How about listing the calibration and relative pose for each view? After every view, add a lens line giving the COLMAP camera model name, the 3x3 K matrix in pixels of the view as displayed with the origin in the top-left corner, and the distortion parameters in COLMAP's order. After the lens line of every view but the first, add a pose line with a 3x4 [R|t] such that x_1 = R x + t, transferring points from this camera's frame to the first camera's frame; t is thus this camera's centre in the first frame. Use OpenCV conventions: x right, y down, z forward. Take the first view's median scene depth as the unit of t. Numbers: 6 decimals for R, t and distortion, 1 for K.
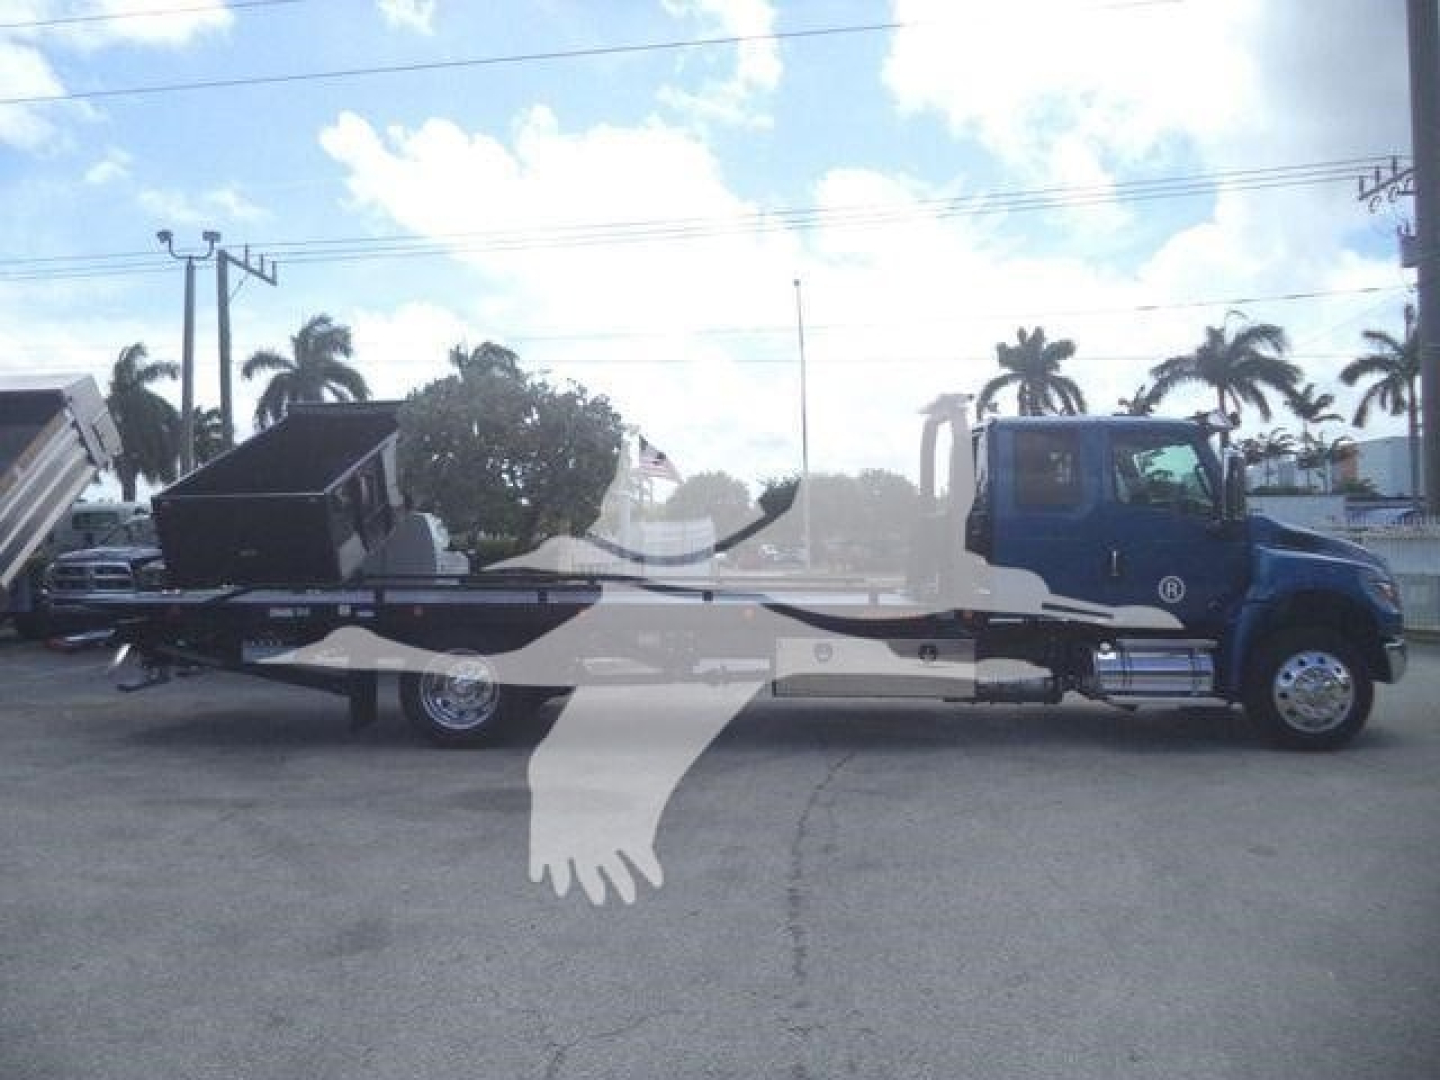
lens RADIAL K [[1179.6, 0, 720.0], [0, 1179.6, 540.0], [0, 0, 1]] dist [-0.020667, 0.010224]
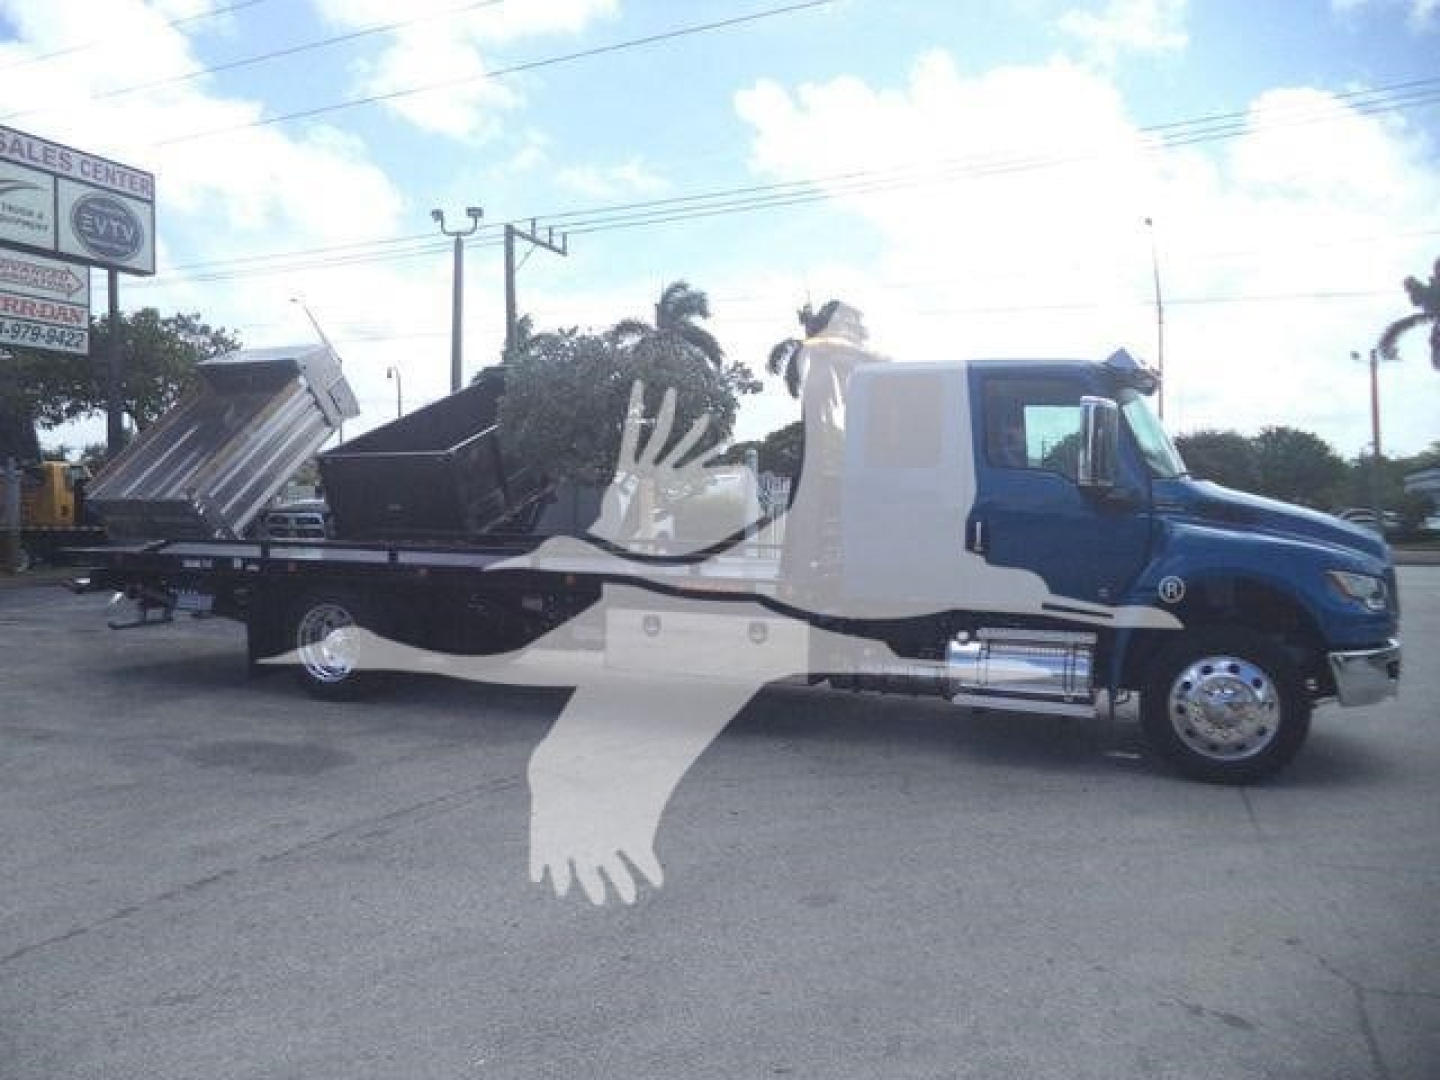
lens RADIAL K [[1163.6, 0, 720.0], [0, 1163.6, 540.0], [0, 0, 1]] dist [0.142320, -0.377237]
pose [[0.938850, 0.026026, -0.343341, 0.157944], [-0.013281, 0.999134, 0.039420, -0.003319], [0.344070, -0.032449, 0.938383, 0.051577]]
